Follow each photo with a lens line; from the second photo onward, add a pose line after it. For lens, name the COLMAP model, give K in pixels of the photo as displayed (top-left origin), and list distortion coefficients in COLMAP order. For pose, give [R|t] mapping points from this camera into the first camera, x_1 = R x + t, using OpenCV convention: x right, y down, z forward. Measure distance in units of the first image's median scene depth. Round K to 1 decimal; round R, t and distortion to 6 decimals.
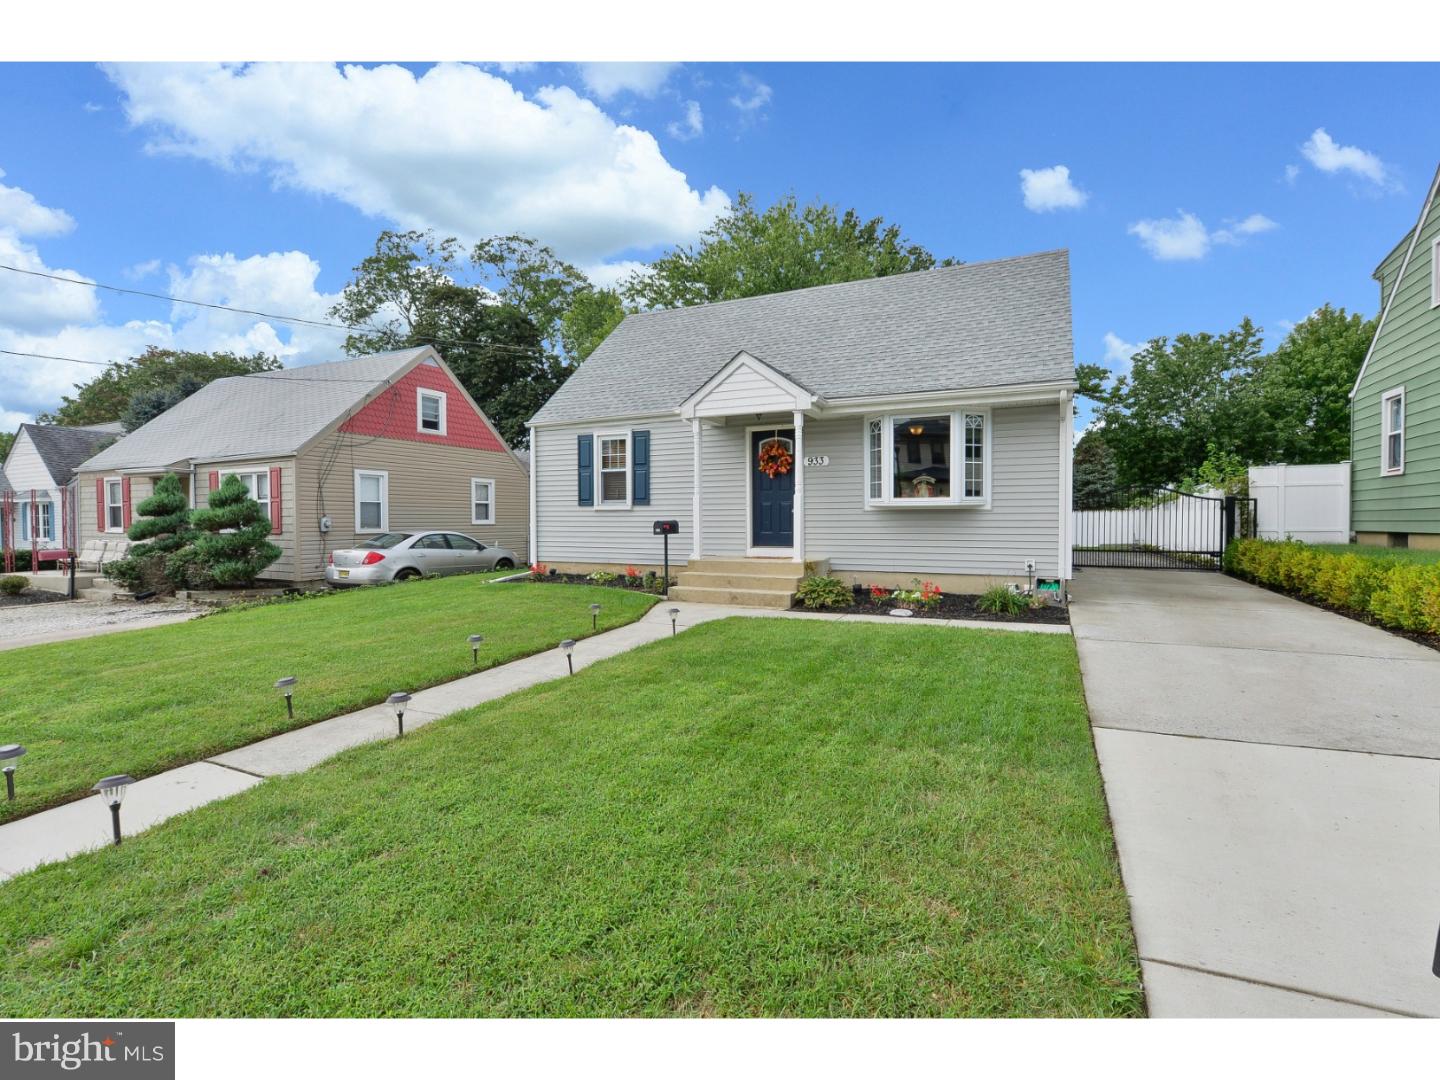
lens RADIAL K [[699.2, 0, 720.0], [0, 699.2, 540.0], [0, 0, 1]] dist [-0.014009, -0.000947]
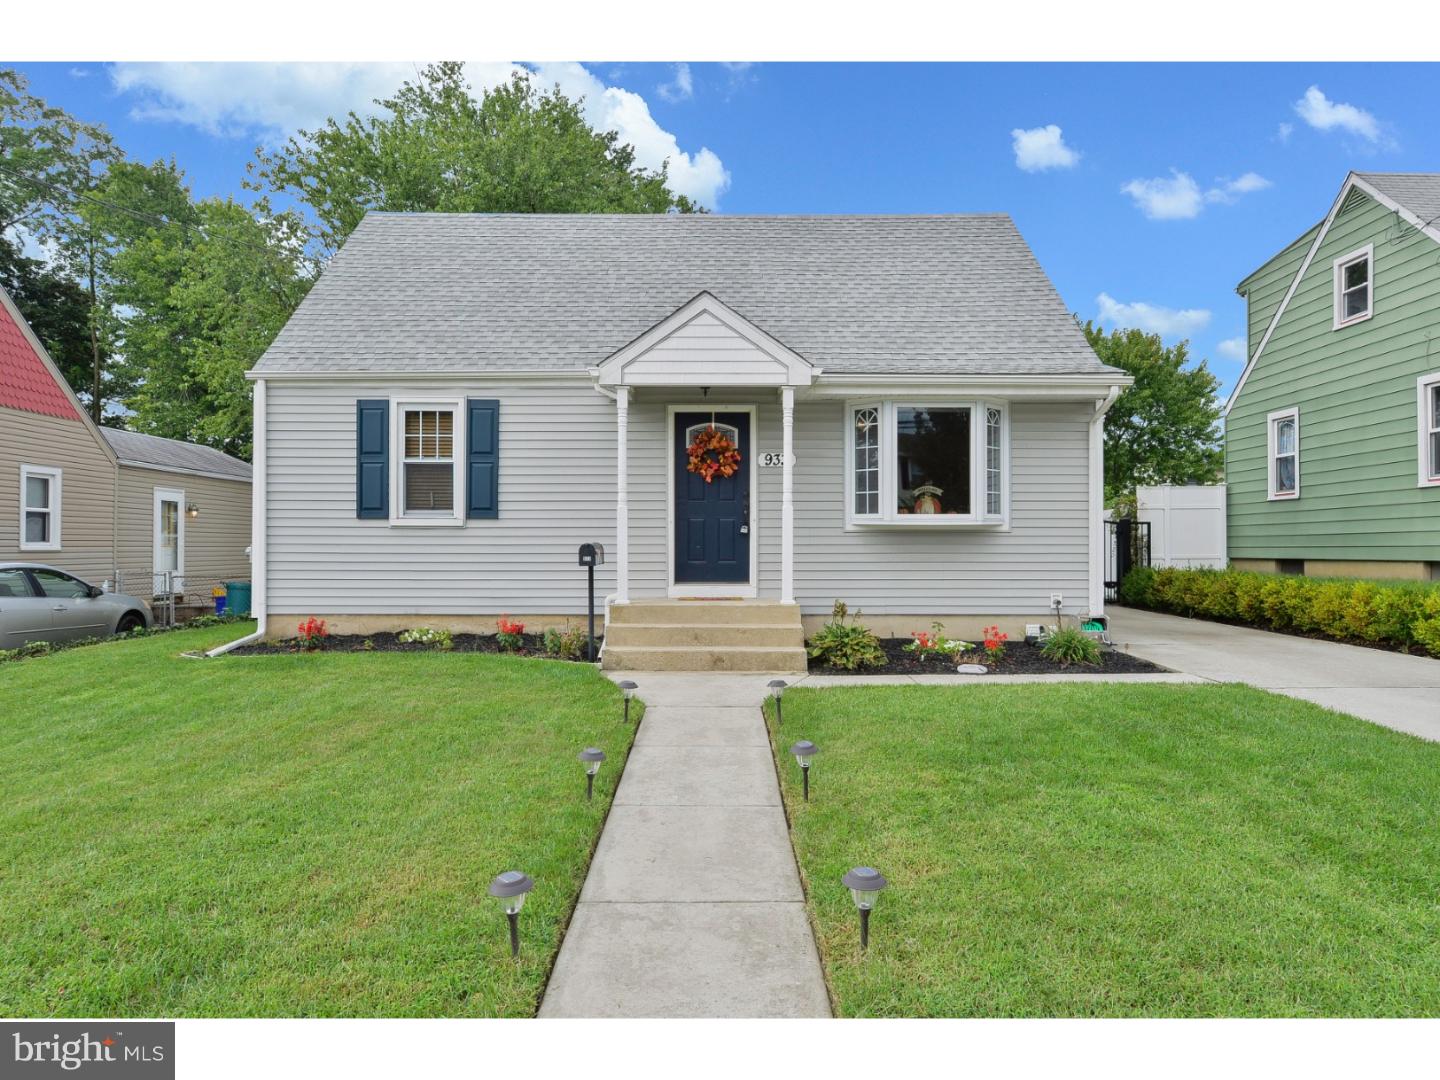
lens RADIAL K [[969.0, 0, 720.0], [0, 969.0, 540.0], [0, 0, 1]] dist [-0.000603, 0.002136]
pose [[0.894744, 0.005838, 0.446542, -0.339129], [0.010081, 0.999396, -0.033265, -0.000533], [-0.446466, 0.034265, 0.894144, 0.153080]]
